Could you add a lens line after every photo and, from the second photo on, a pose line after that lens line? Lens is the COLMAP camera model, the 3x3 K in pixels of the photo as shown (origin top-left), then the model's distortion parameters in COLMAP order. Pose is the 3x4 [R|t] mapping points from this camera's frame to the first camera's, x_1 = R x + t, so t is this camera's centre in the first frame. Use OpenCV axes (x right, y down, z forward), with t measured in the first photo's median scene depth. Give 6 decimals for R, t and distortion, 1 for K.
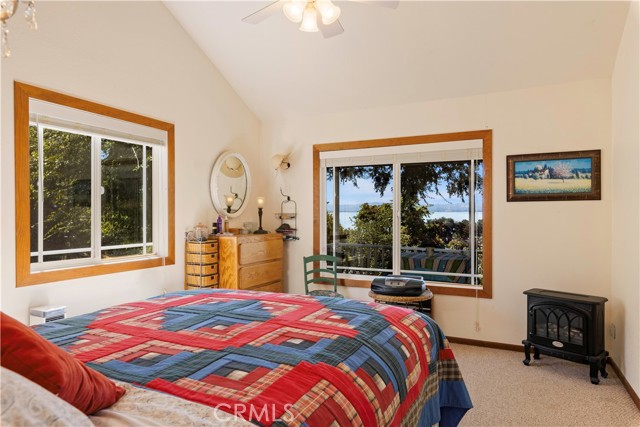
lens RADIAL K [[403.5, 0, 325.9], [0, 403.5, 213.4], [0, 0, 1]] dist [0.004024, -0.004233]
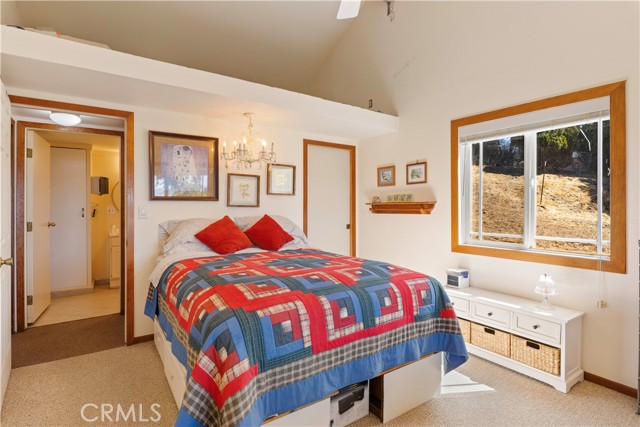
lens RADIAL K [[325.1, 0, 321.1], [0, 325.1, 209.9], [0, 0, 1]] dist [-0.000959, 0.000407]
pose [[-0.496599, 0.006789, -0.867953, 0.503994], [-0.003415, 0.999946, 0.009775, 0.008783], [0.867973, 0.007818, -0.496549, 1.032397]]
